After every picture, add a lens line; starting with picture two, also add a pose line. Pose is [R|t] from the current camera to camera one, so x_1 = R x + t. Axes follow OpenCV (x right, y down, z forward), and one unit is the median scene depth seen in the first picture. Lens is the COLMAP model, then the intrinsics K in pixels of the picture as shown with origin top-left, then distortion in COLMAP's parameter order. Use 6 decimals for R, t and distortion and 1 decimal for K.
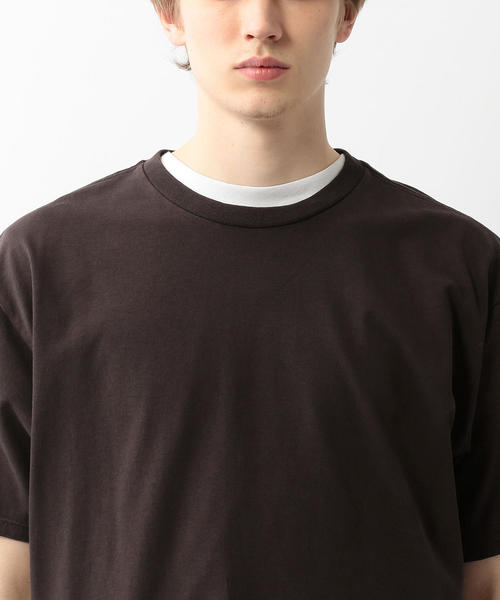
lens RADIAL K [[1425.8, 0, 250.0], [0, 1425.8, 300.1], [0, 0, 1]] dist [0.161036, 0.000000]
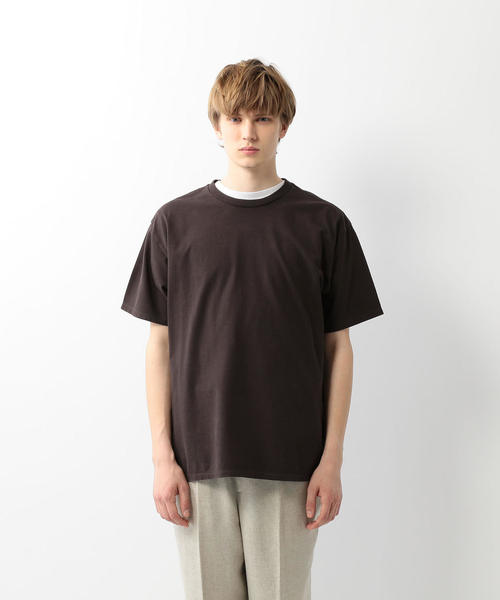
lens RADIAL K [[1425.8, 0, 249.0], [0, 1425.8, 300.9], [0, 0, 1]] dist [0.161036, 0.000000]
pose [[0.997662, -0.003520, -0.068256, 0.189076], [0.003343, 0.999991, -0.002712, 0.131148], [0.068265, 0.002477, 0.997664, -1.687215]]
